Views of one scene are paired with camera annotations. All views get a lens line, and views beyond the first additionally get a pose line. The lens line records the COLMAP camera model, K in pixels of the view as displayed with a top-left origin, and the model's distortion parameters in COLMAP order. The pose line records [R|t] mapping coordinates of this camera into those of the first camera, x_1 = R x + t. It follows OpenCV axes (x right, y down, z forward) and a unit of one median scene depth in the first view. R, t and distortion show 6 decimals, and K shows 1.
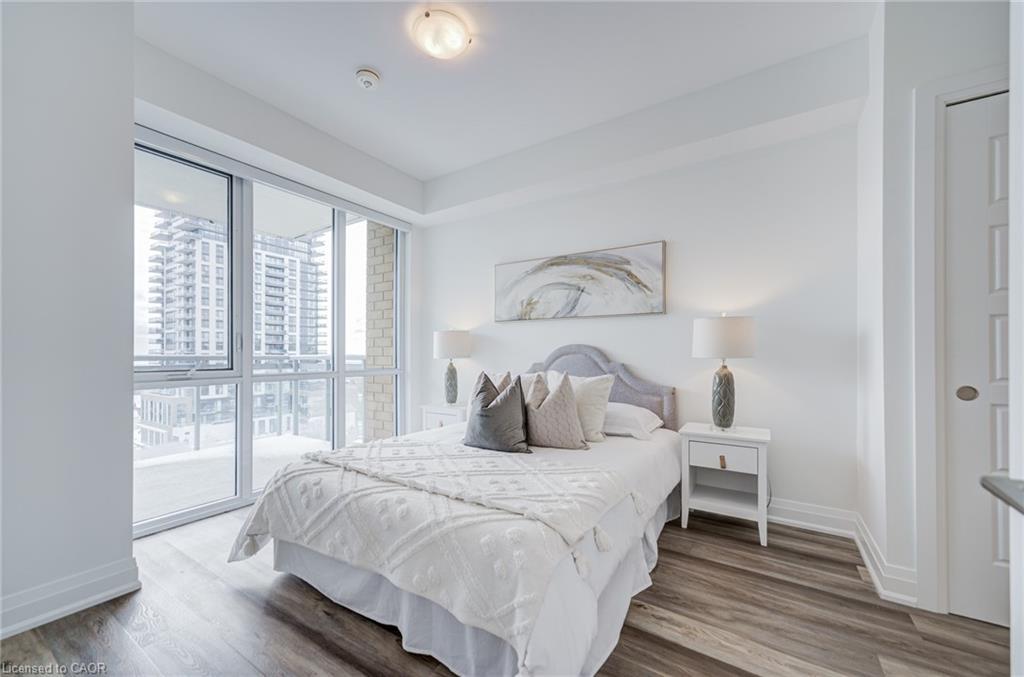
lens RADIAL K [[406.6, 0, 510.9], [0, 406.6, 351.9], [0, 0, 1]] dist [-0.002287, 0.000396]
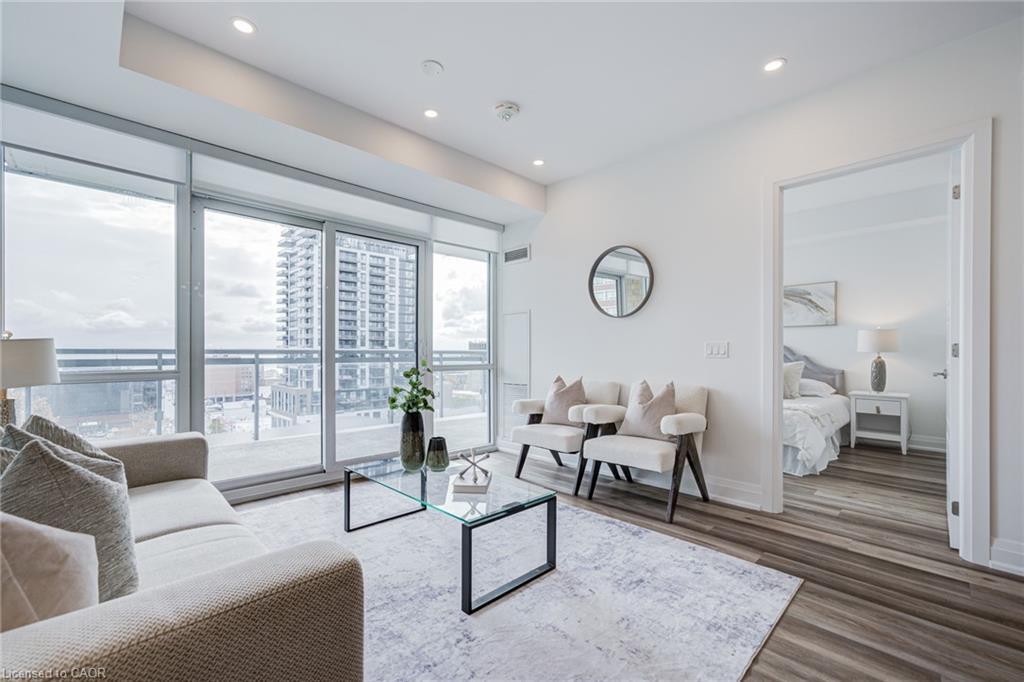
lens RADIAL K [[428.9, 0, 506.6], [0, 428.9, 346.4], [0, 0, 1]] dist [0.002833, 0.000625]
pose [[0.972047, -0.001600, -0.234783, -0.144239], [0.001025, 0.999996, -0.002568, -0.001624], [0.234786, 0.002255, 0.972045, -0.283751]]
